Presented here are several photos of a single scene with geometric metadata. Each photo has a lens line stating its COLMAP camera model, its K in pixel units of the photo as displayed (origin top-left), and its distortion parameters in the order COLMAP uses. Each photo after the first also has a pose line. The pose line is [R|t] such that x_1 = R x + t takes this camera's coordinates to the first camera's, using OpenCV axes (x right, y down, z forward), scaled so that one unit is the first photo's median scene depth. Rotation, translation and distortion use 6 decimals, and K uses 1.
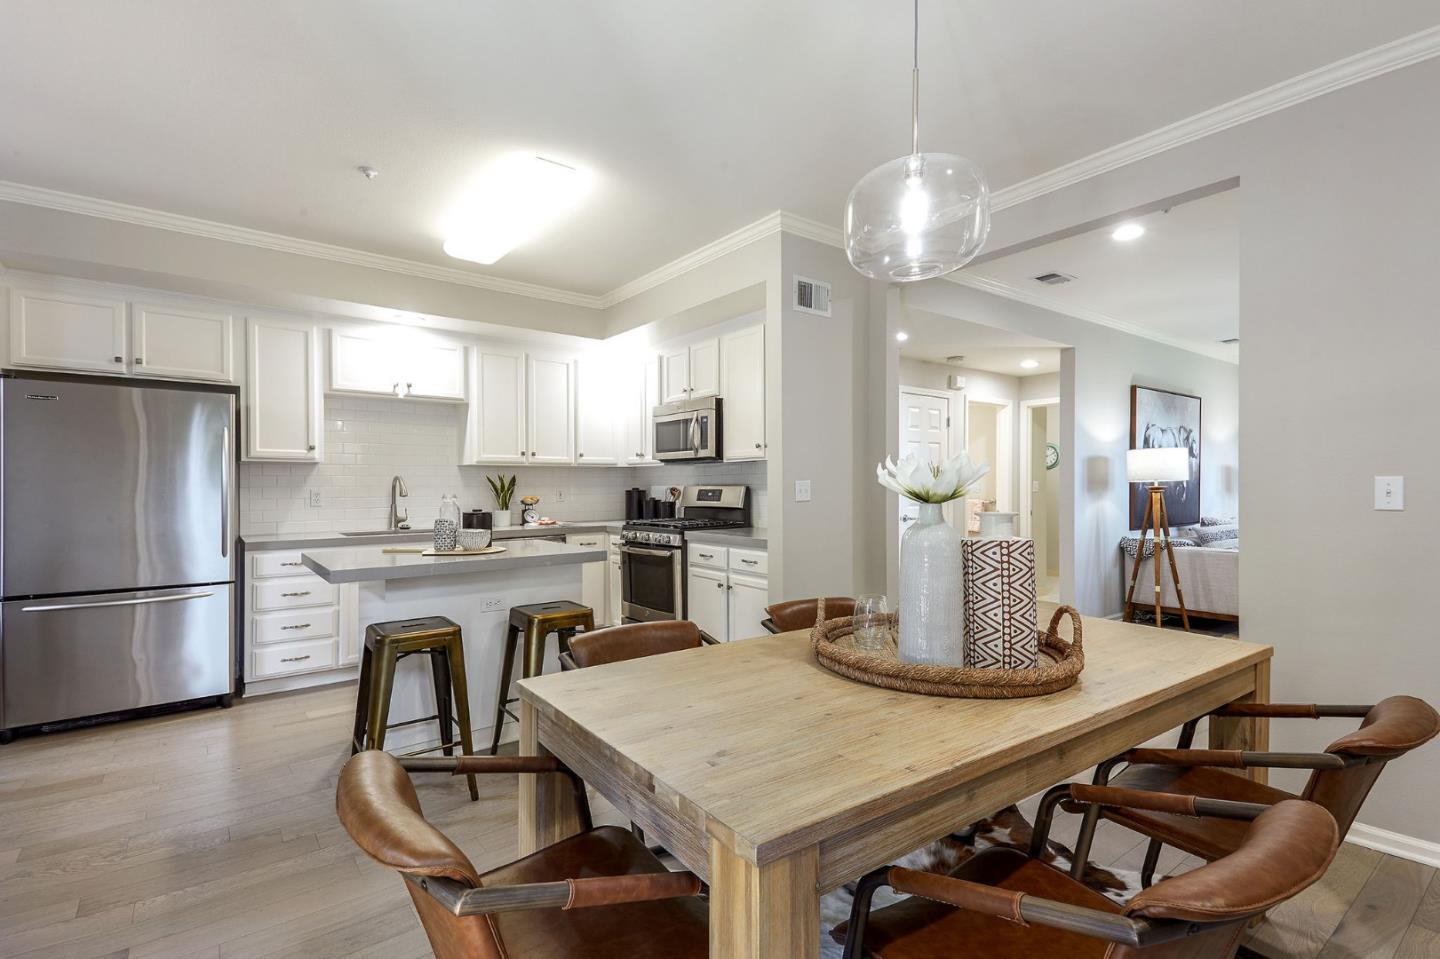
lens RADIAL K [[660.1, 0, 718.5], [0, 660.1, 486.7], [0, 0, 1]] dist [0.051191, -0.024208]
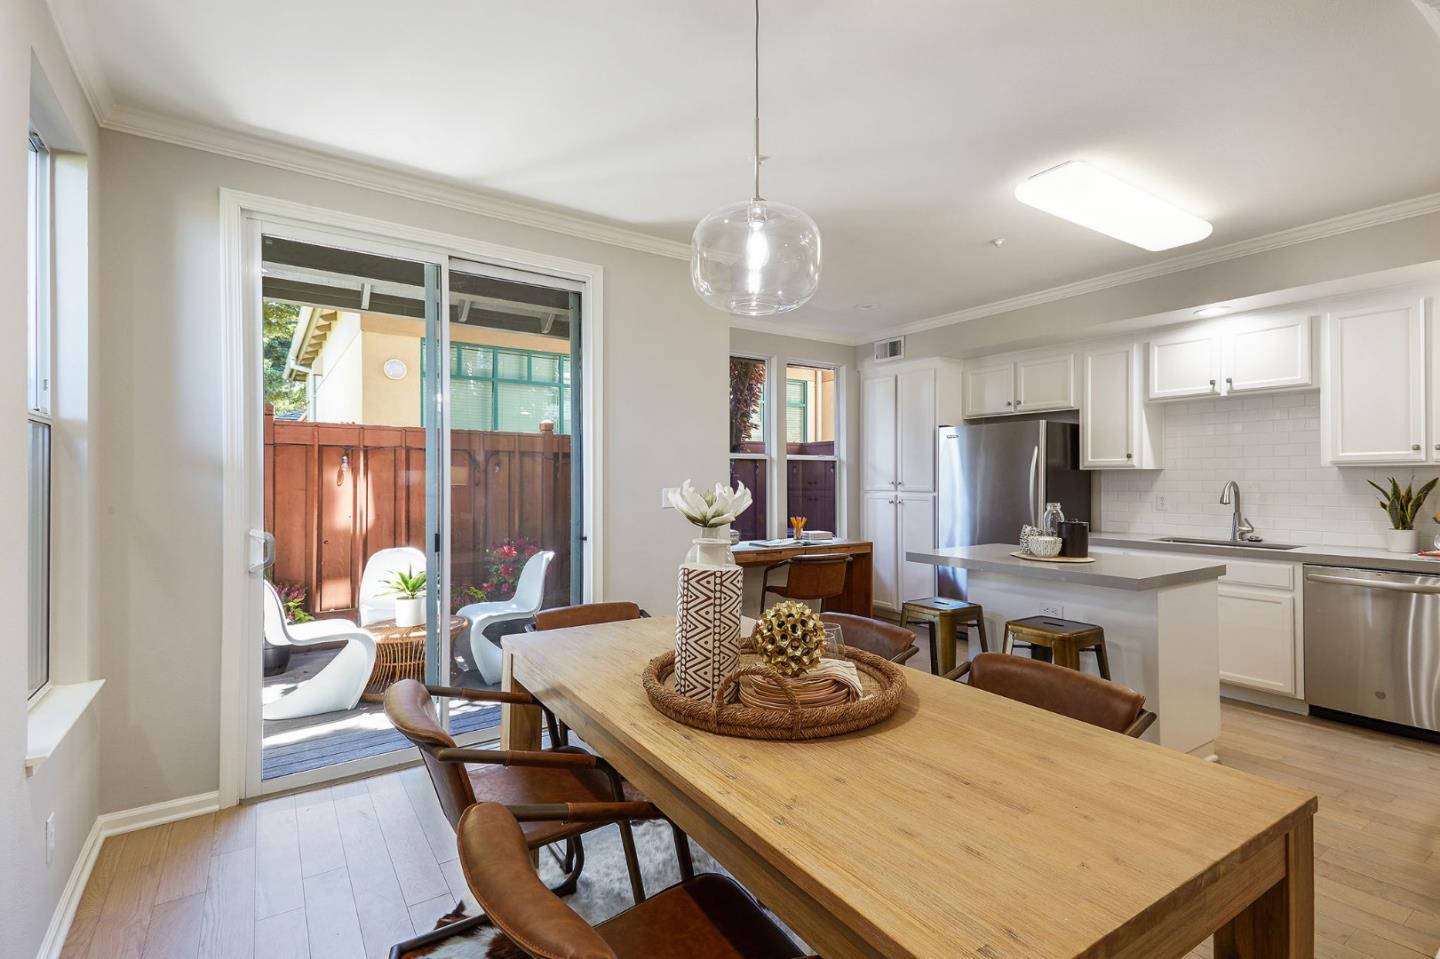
lens RADIAL K [[683.4, 0, 720.0], [0, 683.4, 479.5], [0, 0, 1]] dist [0.012564, 0.000402]
pose [[-0.058652, 0.000199, -0.998278, 0.504709], [-0.001451, 0.999999, 0.000285, -0.018567], [0.998277, 0.001466, -0.058652, 0.372076]]
